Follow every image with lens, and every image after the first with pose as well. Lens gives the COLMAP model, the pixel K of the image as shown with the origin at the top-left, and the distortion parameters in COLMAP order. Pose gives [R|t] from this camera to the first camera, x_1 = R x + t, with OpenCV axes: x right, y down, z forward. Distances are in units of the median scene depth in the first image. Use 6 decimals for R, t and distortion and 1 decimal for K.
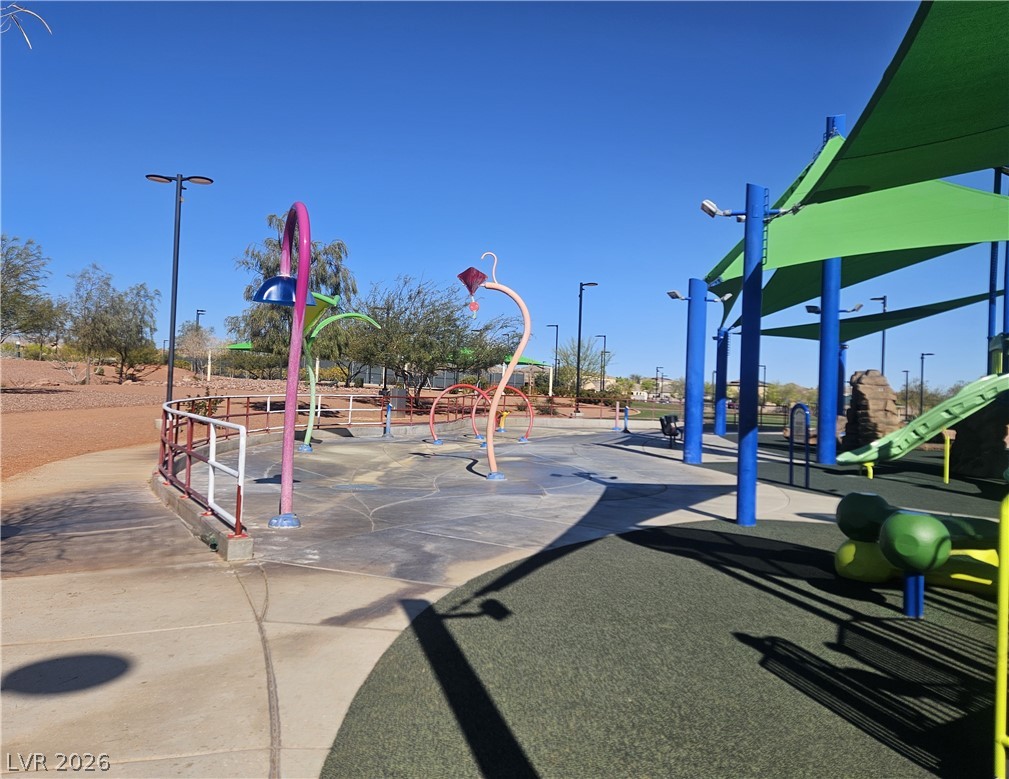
lens RADIAL K [[838.5, 0, 504.5], [0, 838.5, 389.5], [0, 0, 1]] dist [0.002043, 0.000922]
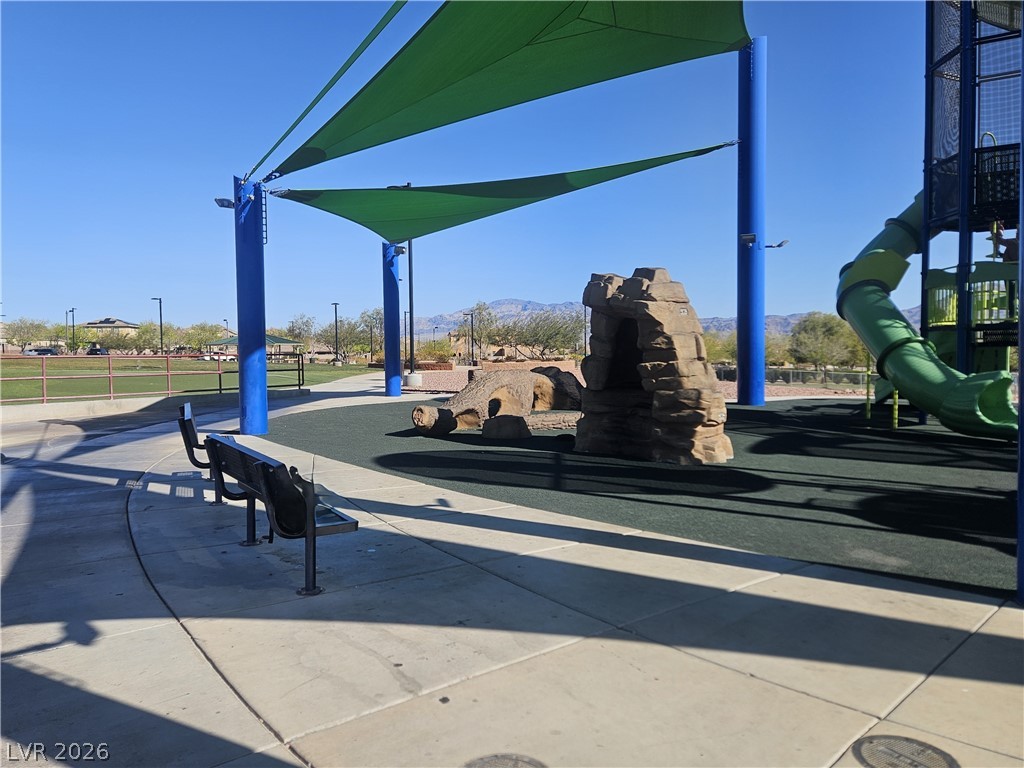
lens RADIAL K [[760.1, 0, 512.0], [0, 760.1, 384.0], [0, 0, 1]] dist [0.034102, -0.086859]
pose [[0.709683, -0.075870, 0.700424, 0.098125], [0.026936, 0.996380, 0.080636, 0.002870], [-0.704006, -0.038359, 0.709157, 0.781738]]
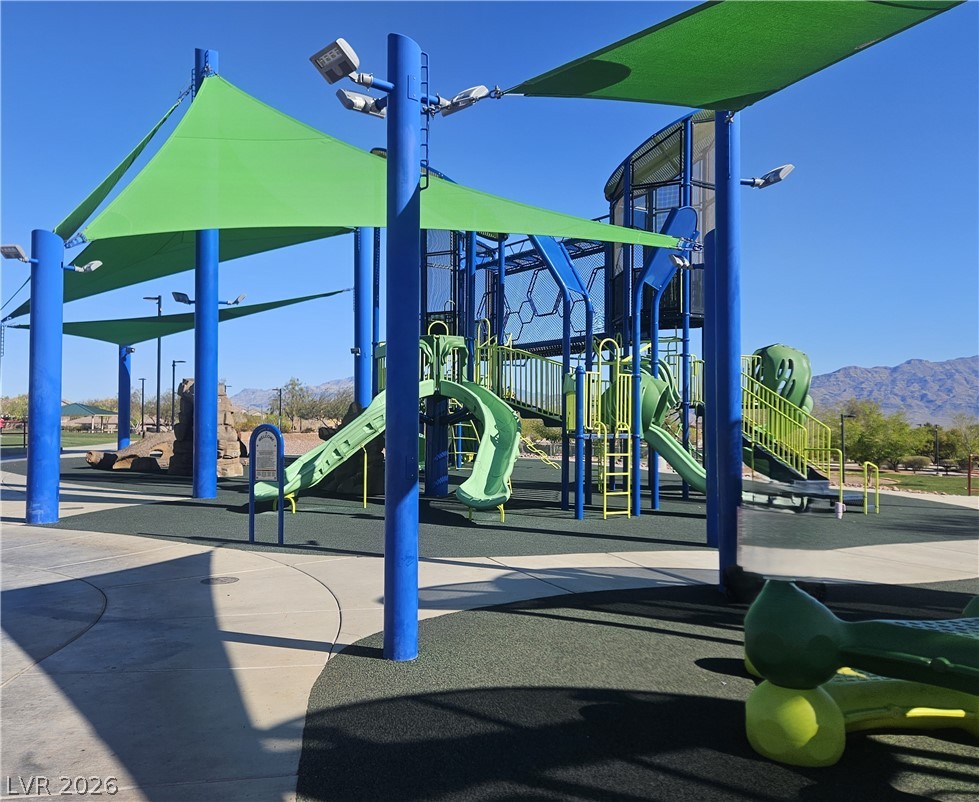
lens RADIAL K [[847.2, 0, 489.1], [0, 847.2, 391.1], [0, 0, 1]] dist [0.072203, -0.004145]
pose [[0.645028, -0.006455, 0.764132, -0.041962], [0.012658, 0.999917, -0.002238, -0.004096], [-0.764054, 0.011116, 0.645056, 0.240690]]
